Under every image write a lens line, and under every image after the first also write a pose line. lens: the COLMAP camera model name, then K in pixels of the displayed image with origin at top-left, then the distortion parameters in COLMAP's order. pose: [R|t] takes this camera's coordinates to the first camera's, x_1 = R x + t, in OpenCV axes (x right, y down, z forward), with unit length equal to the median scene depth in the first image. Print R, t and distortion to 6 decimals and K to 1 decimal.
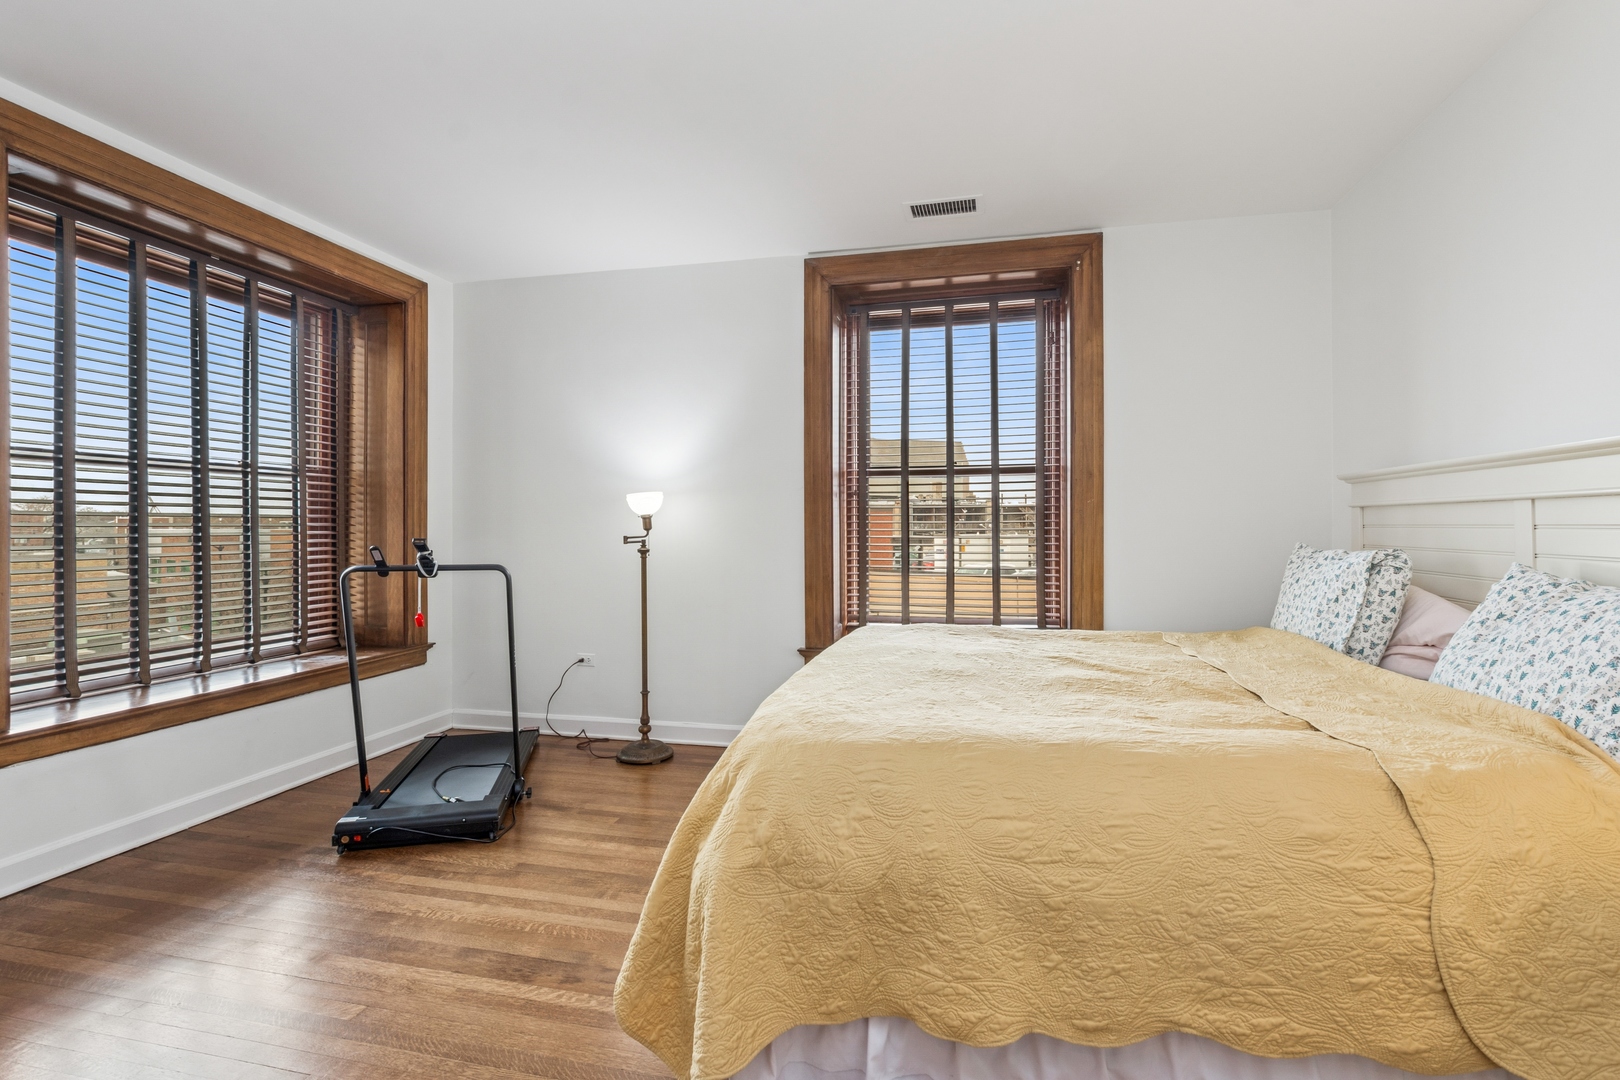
lens RADIAL K [[747.4, 0, 809.6], [0, 747.4, 519.2], [0, 0, 1]] dist [-0.002088, -0.000795]
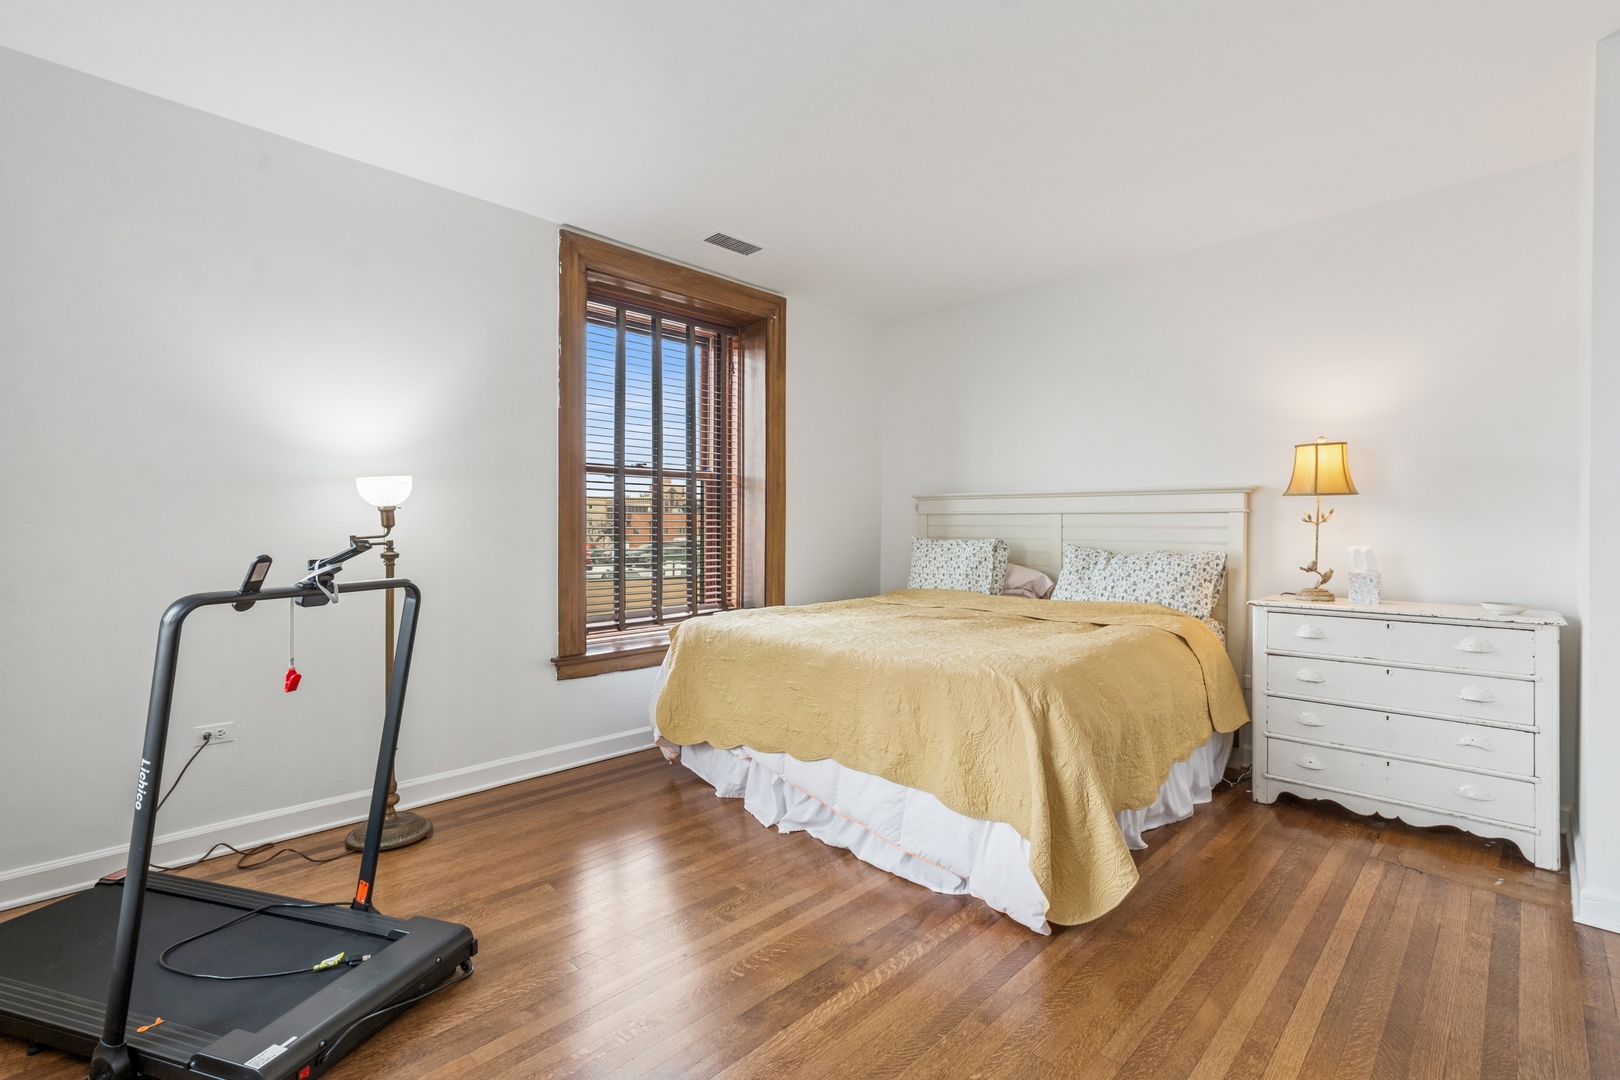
lens RADIAL K [[747.4, 0, 809.6], [0, 747.4, 519.2], [0, 0, 1]] dist [-0.002088, -0.000795]
pose [[0.507464, 0.011060, 0.861602, -0.736365], [-0.013752, 0.999894, -0.004736, 0.005268], [-0.861563, -0.009446, 0.507563, 0.319442]]
